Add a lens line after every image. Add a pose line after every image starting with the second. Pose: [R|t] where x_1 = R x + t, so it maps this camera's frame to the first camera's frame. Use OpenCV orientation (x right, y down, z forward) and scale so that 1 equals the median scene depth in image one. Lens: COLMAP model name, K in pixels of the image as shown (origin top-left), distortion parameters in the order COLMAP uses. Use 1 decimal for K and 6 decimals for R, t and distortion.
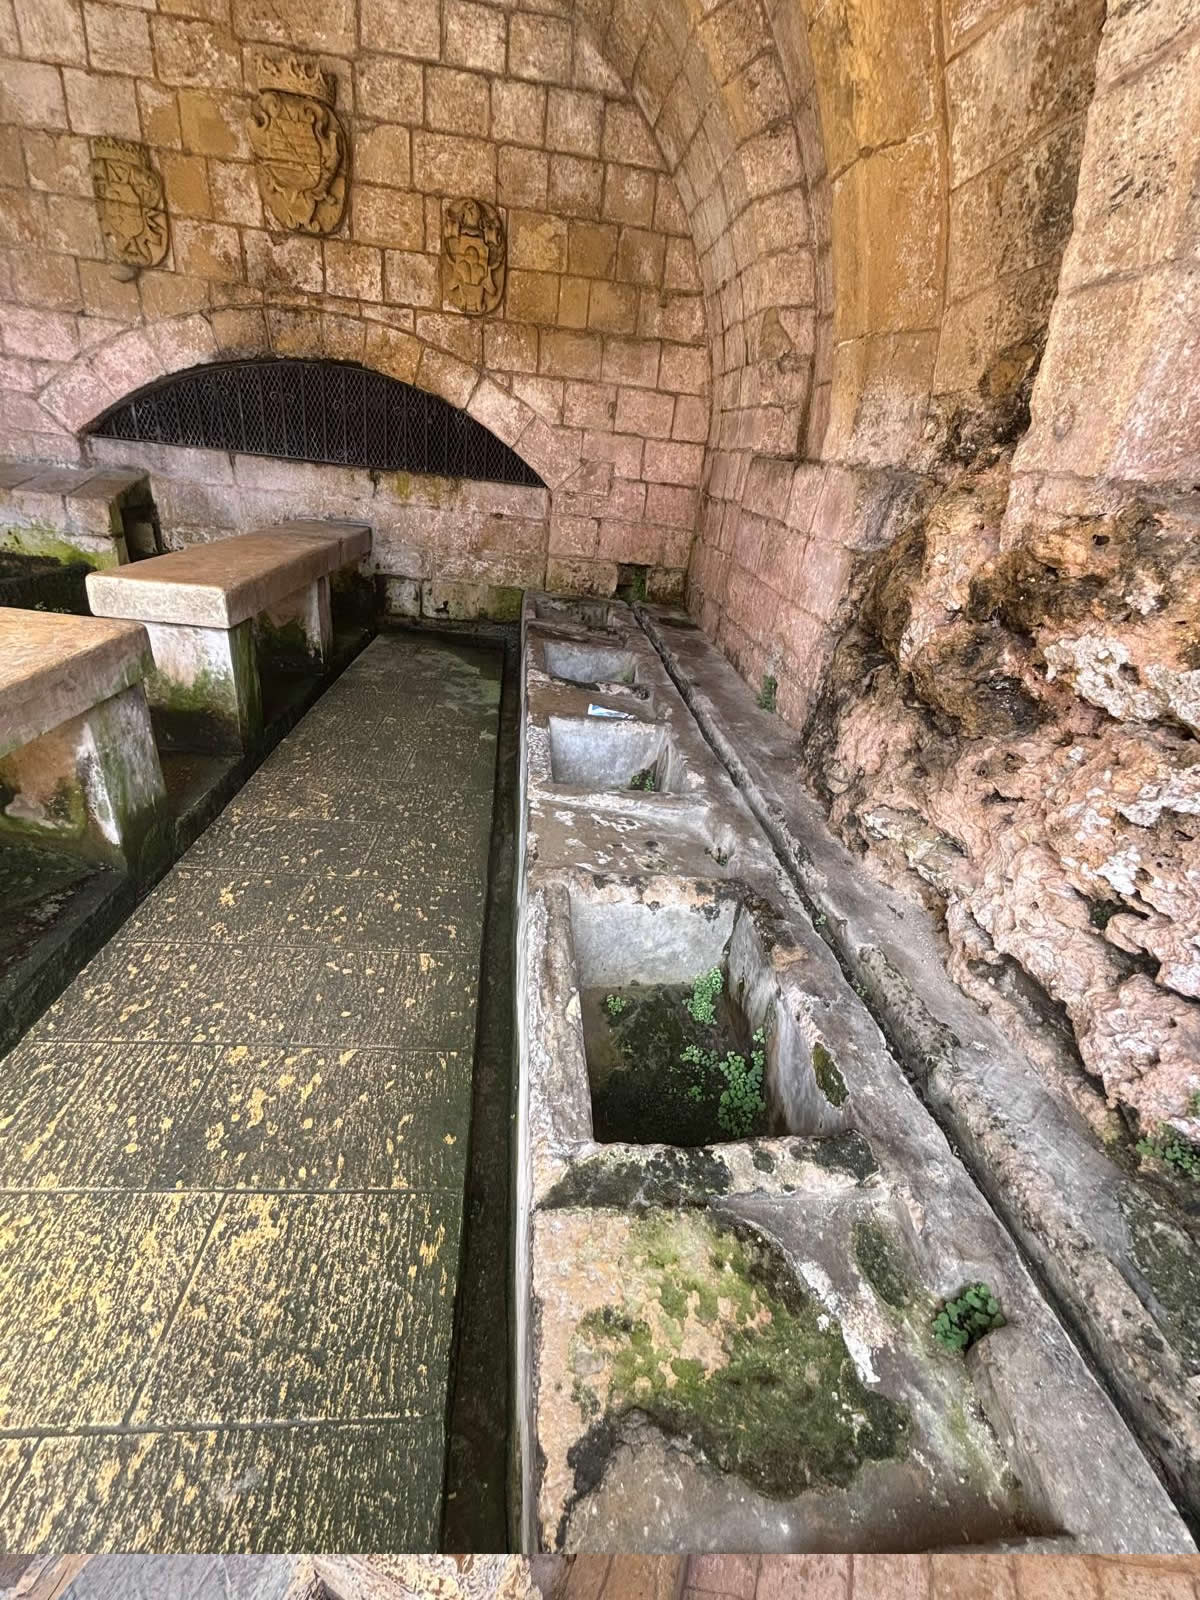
lens RADIAL K [[637.4, 0, 596.9], [0, 637.4, 755.4], [0, 0, 1]] dist [0.001608, 0.000331]
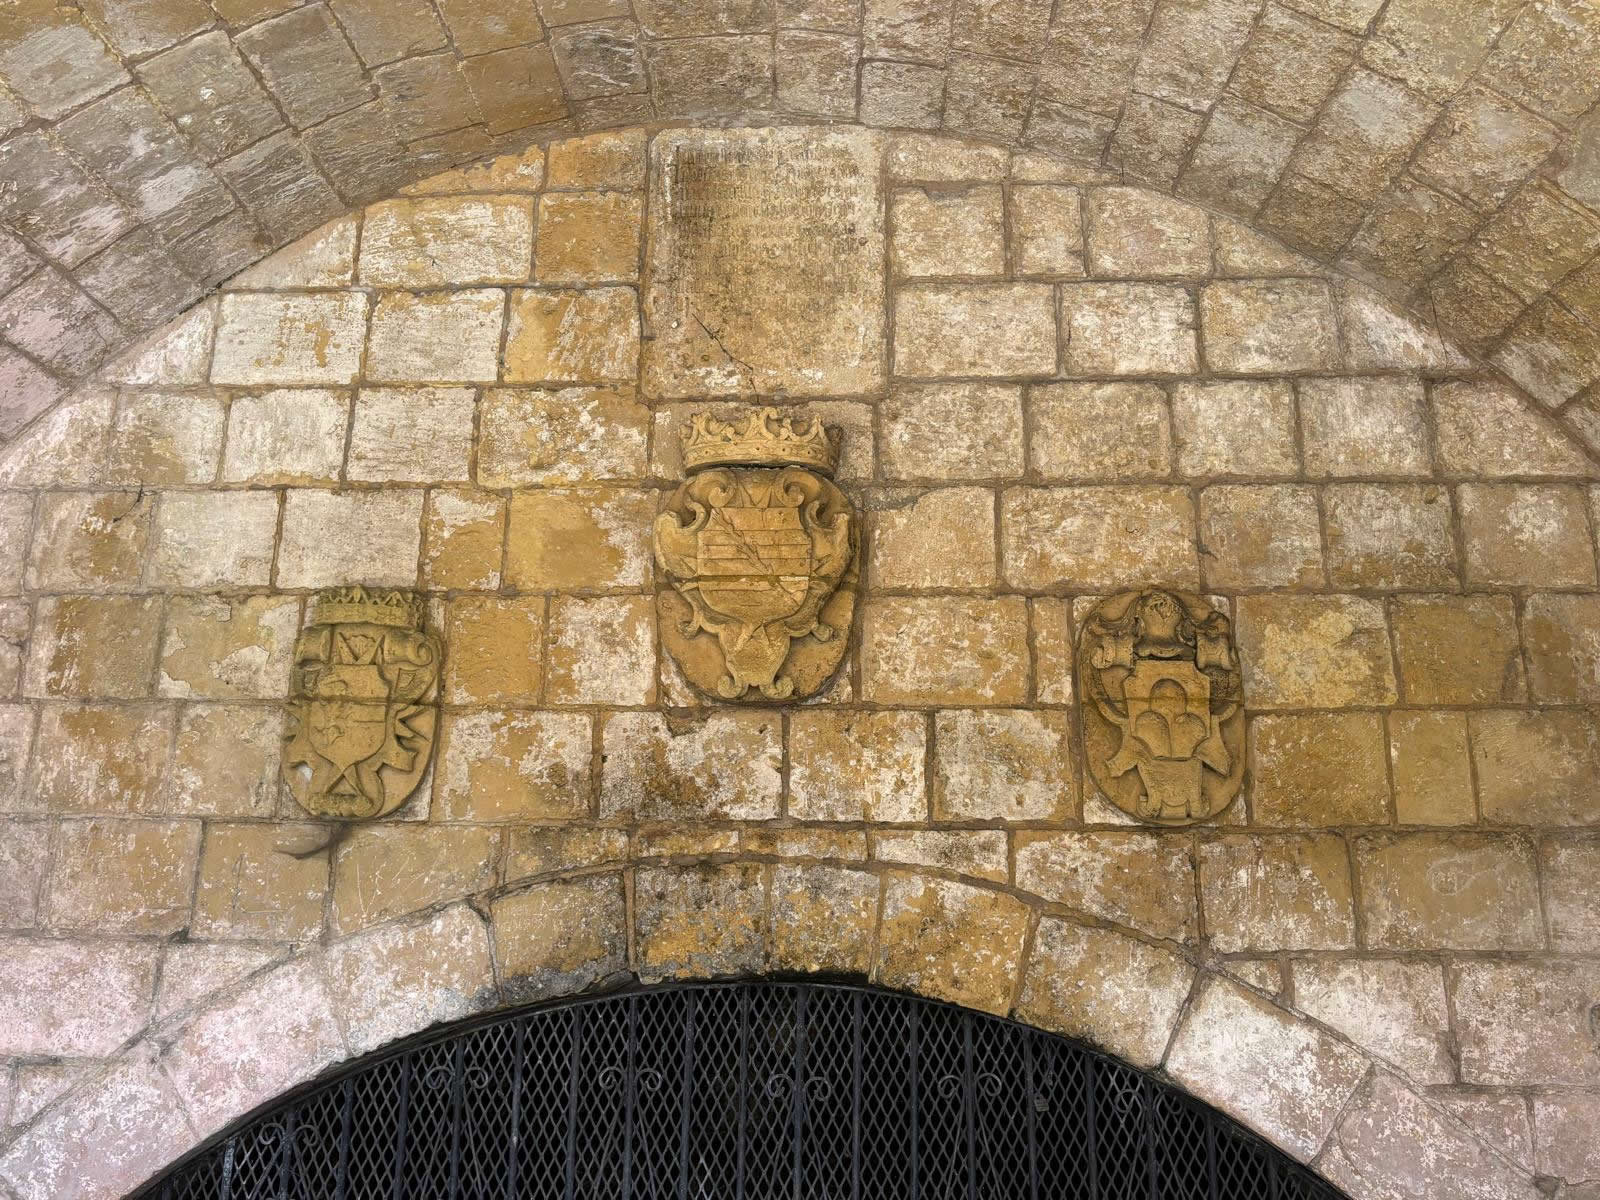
lens RADIAL K [[1263.8, 0, 791.7], [0, 1263.8, 627.0], [0, 0, 1]] dist [0.126311, -0.251522]
pose [[0.986382, -0.124100, -0.107934, -0.347033], [0.027288, 0.770638, -0.636688, -0.346045], [0.162191, 0.625073, 0.763530, 0.361437]]
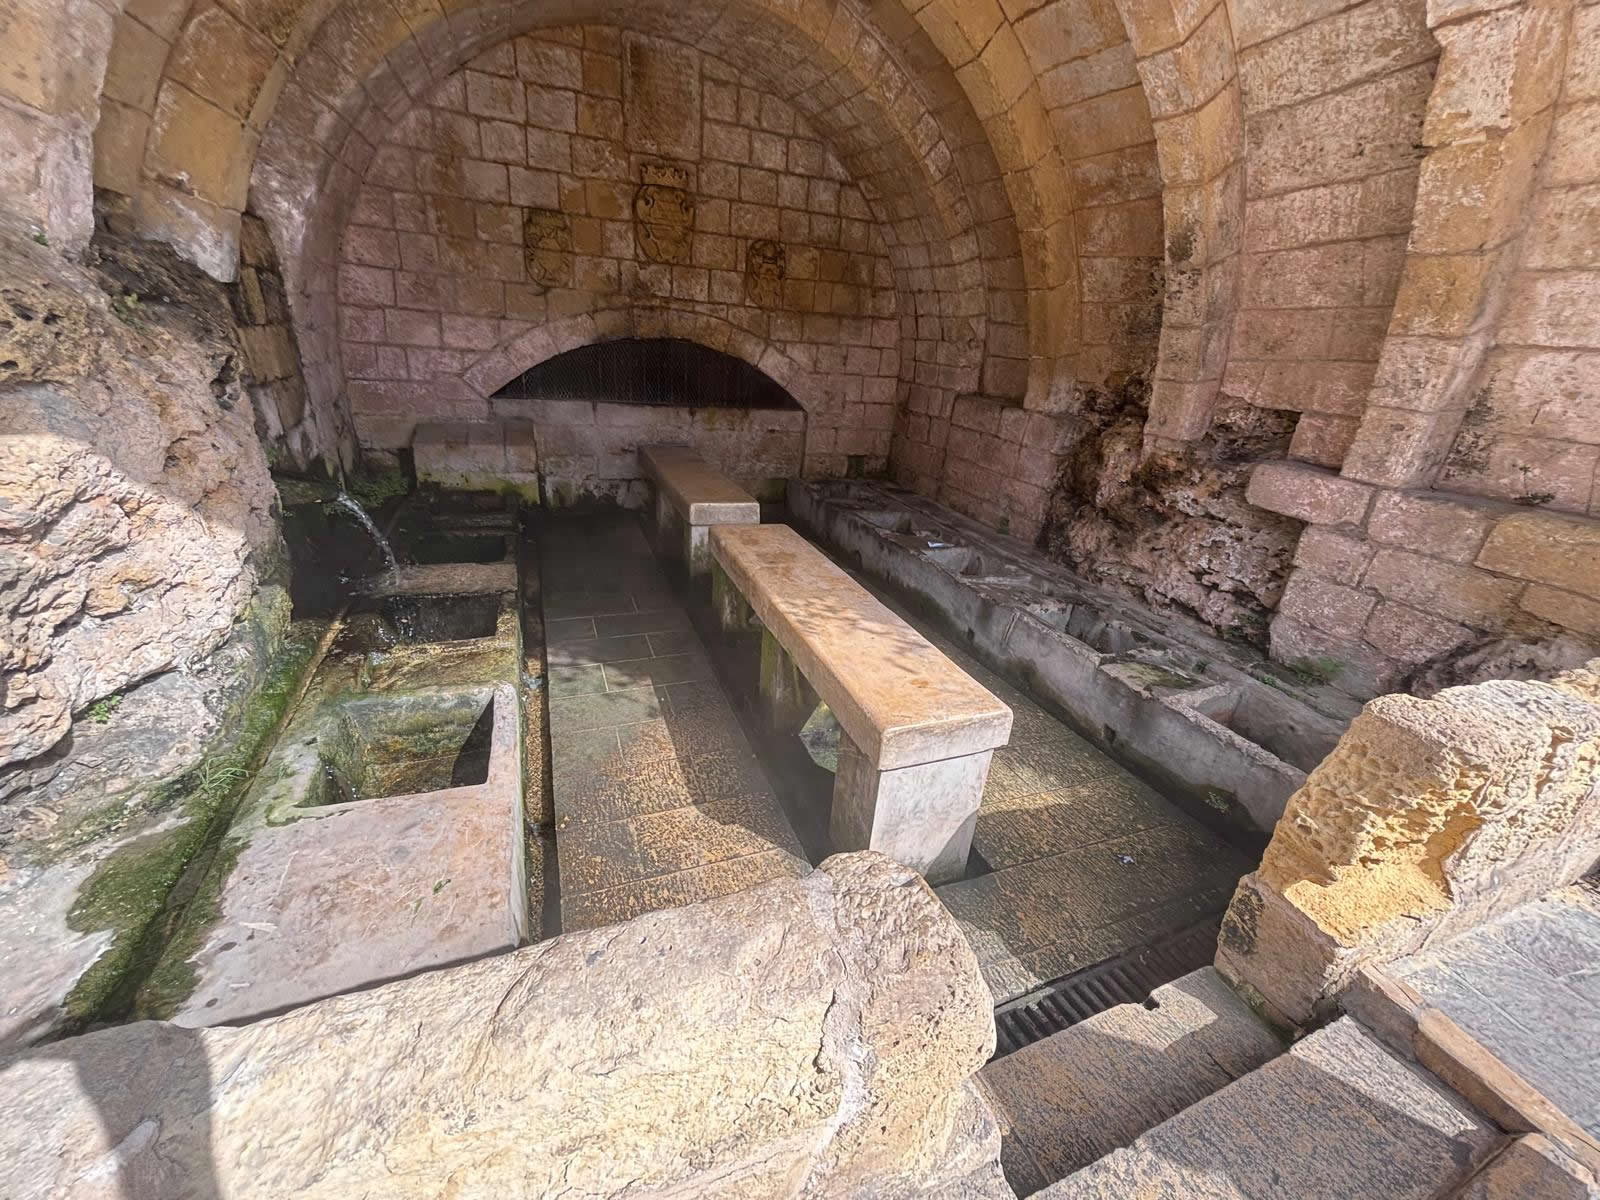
lens RADIAL K [[640.9, 0, 801.0], [0, 640.9, 604.3], [0, 0, 1]] dist [-0.003934, 0.000308]
pose [[0.956280, -0.142445, 0.255419, -0.667224], [0.146222, 0.989243, 0.004245, 0.026825], [-0.253276, 0.033289, 0.966821, -0.541496]]
